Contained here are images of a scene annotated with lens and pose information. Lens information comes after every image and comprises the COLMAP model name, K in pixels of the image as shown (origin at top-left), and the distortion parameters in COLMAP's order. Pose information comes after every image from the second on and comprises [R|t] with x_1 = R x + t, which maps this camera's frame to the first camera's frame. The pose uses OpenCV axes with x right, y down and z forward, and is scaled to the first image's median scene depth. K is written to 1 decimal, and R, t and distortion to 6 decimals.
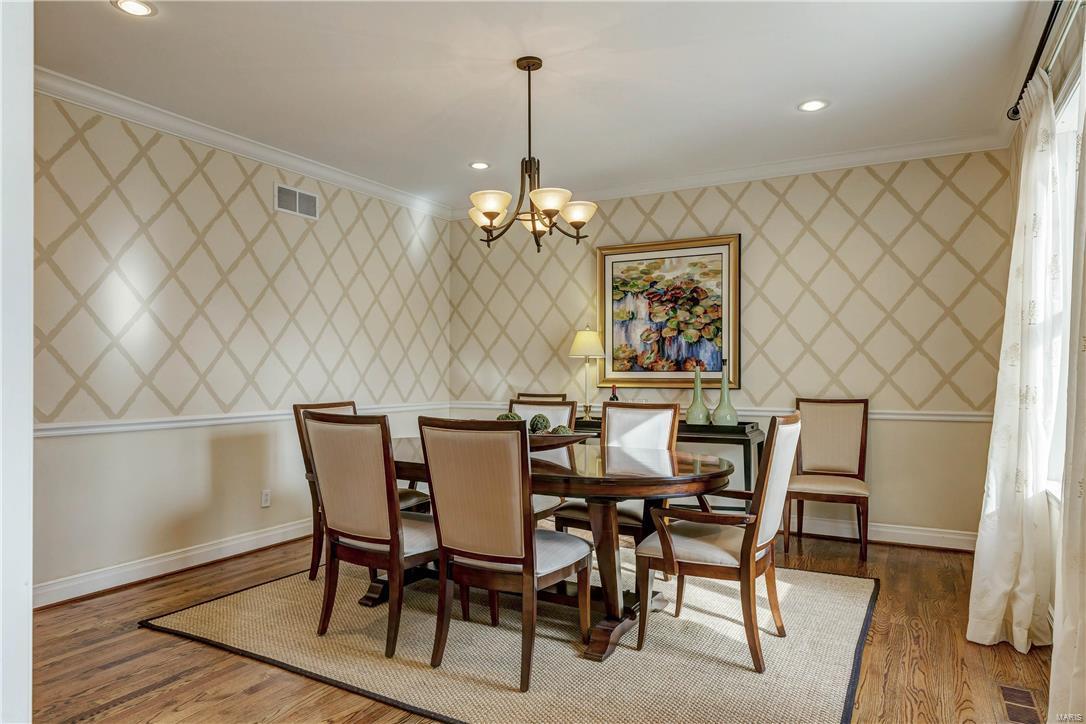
lens RADIAL K [[672.5, 0, 545.3], [0, 672.5, 362.2], [0, 0, 1]] dist [0.003722, 0.002134]
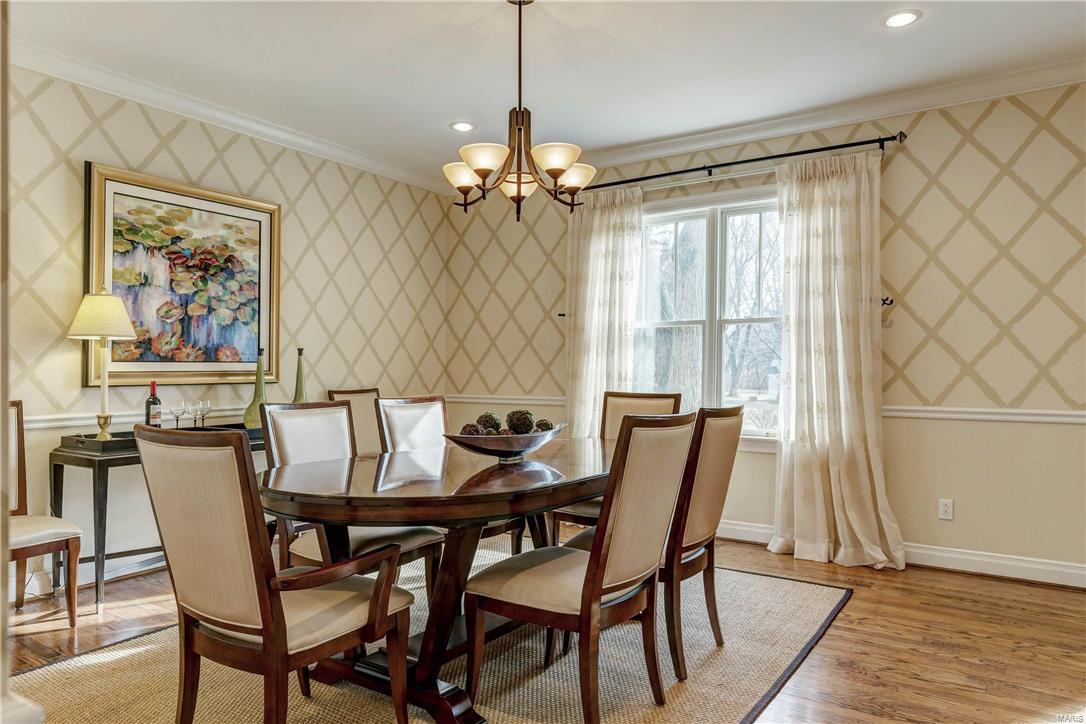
lens RADIAL K [[696.7, 0, 541.6], [0, 696.7, 367.5], [0, 0, 1]] dist [-0.007114, 0.003122]
pose [[0.107628, 0.001600, 0.994190, -0.547750], [-0.008153, 0.999966, -0.000727, 0.017393], [-0.994158, -0.008028, 0.107637, 0.545224]]
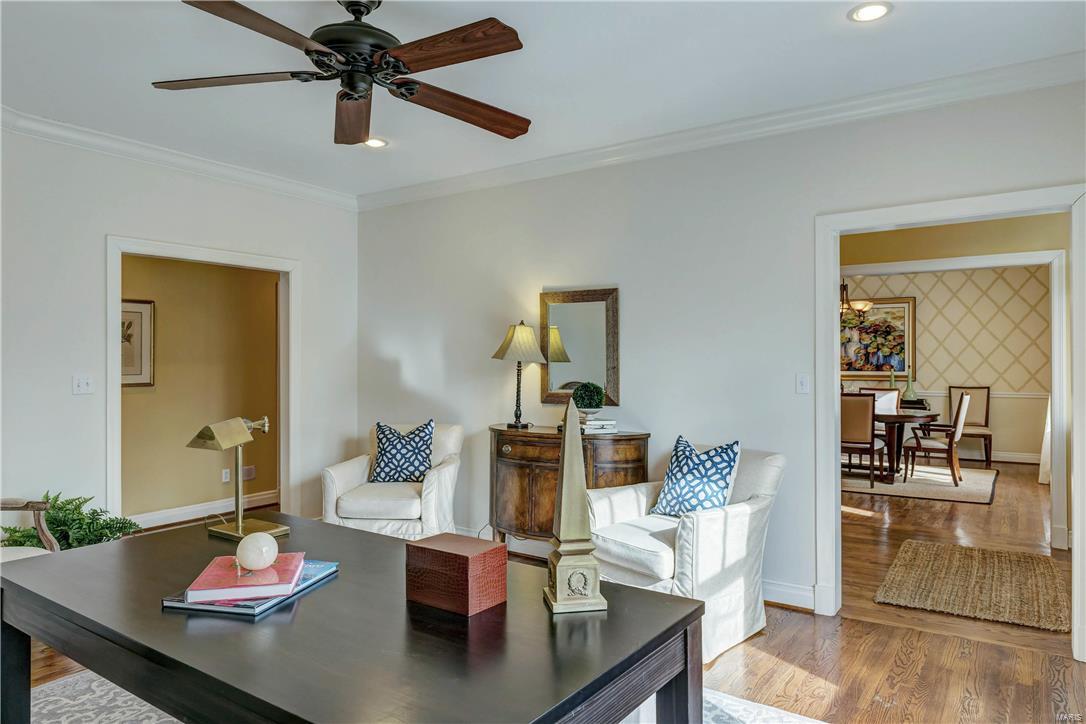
lens RADIAL K [[696.7, 0, 538.5], [0, 696.7, 350.9], [0, 0, 1]] dist [-0.007114, 0.003122]
pose [[0.996000, 0.000002, -0.089359, -0.551390], [0.000140, 0.999999, 0.001577, -0.044644], [0.089359, -0.001583, 0.995998, -0.960880]]
